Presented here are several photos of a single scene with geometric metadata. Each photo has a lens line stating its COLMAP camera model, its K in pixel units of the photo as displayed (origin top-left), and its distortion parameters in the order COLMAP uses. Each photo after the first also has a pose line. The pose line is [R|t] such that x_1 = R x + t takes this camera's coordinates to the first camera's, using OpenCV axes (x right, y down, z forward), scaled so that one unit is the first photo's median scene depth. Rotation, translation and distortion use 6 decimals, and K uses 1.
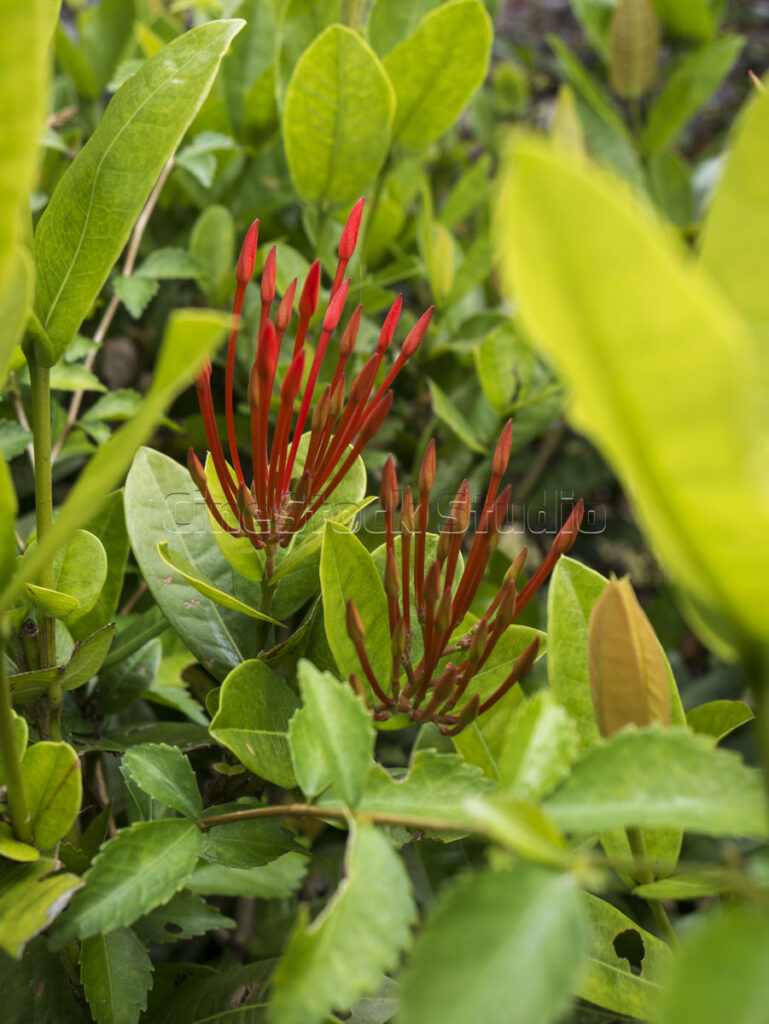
lens RADIAL K [[1561.8, 0, 383.4], [0, 1561.8, 509.1], [0, 0, 1]] dist [0.029740, 0.000000]
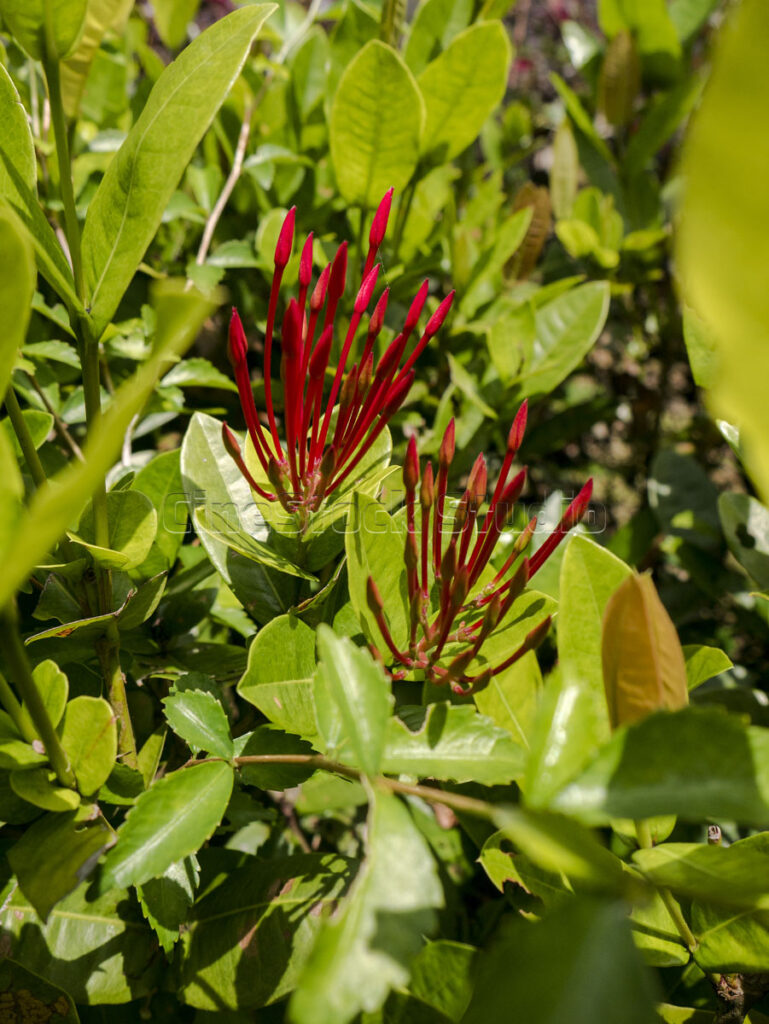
lens RADIAL K [[997.4, 0, 389.8], [0, 997.4, 519.3], [0, 0, 1]] dist [-0.018387, 0.000000]
pose [[0.999526, 0.019907, -0.023504, 0.006206], [-0.017693, 0.995702, 0.090913, -0.036697], [0.025213, -0.090454, 0.995581, 0.320775]]
